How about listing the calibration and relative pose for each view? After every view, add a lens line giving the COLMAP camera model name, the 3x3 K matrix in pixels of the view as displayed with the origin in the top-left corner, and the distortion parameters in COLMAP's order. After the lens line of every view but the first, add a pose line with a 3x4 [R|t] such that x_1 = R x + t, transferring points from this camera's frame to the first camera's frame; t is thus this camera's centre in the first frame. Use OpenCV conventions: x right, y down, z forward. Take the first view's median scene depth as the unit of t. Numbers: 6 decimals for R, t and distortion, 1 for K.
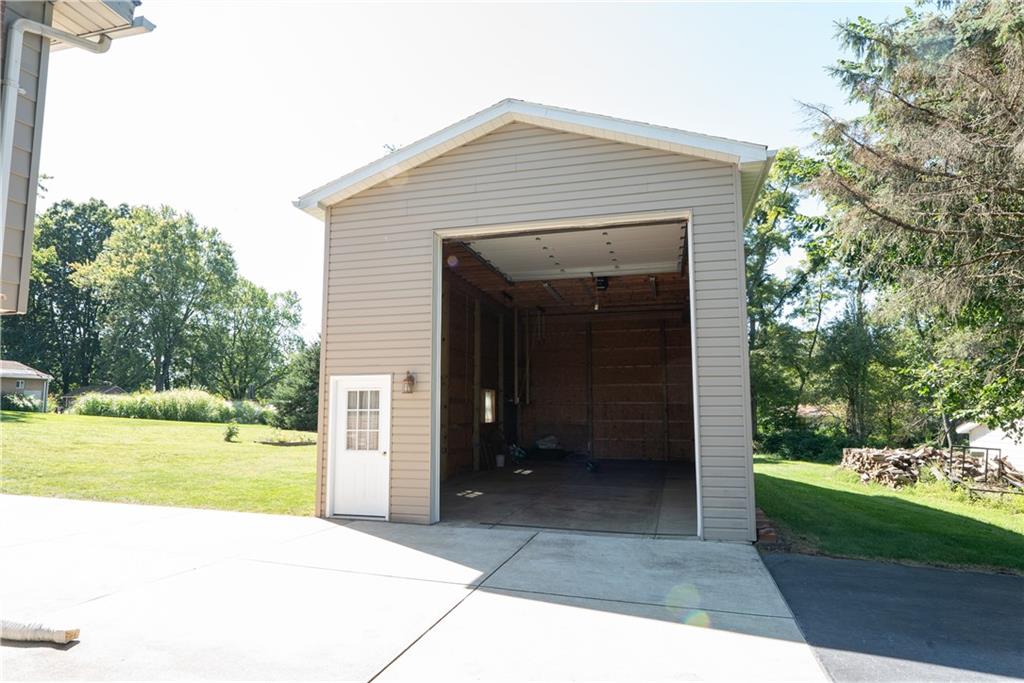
lens RADIAL K [[594.2, 0, 509.0], [0, 594.2, 346.7], [0, 0, 1]] dist [-0.026315, 0.001477]
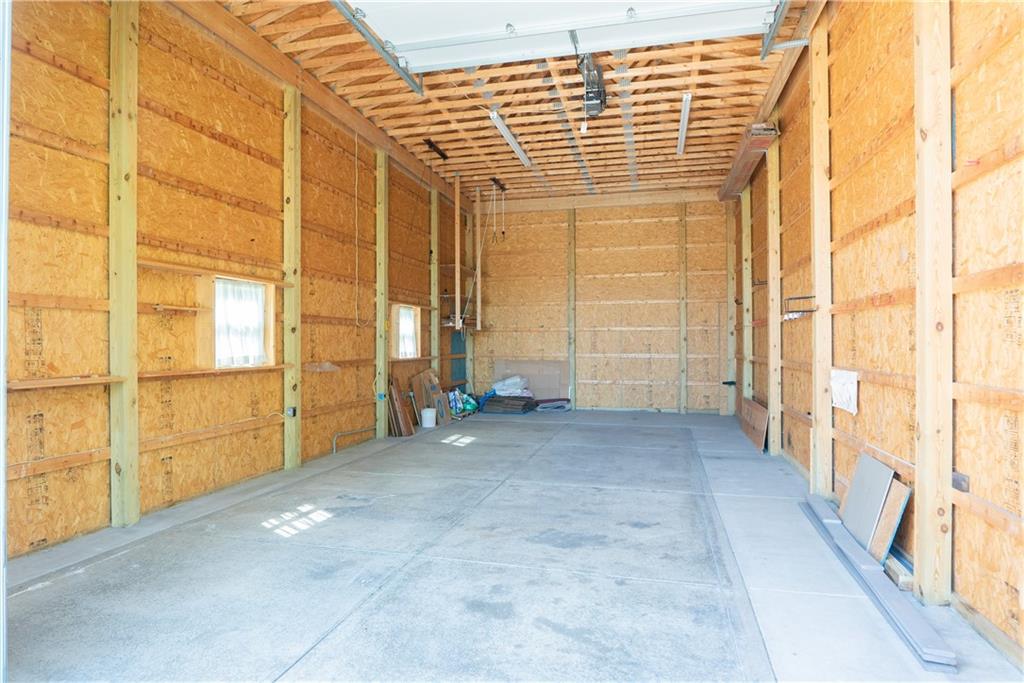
lens RADIAL K [[594.2, 0, 513.8], [0, 594.2, 341.0], [0, 0, 1]] dist [-0.026315, 0.001477]
pose [[0.999482, -0.001166, 0.032151, 0.049491], [-0.002137, 0.994730, 0.102504, 0.040292], [-0.032102, -0.102520, 0.994213, 0.335668]]
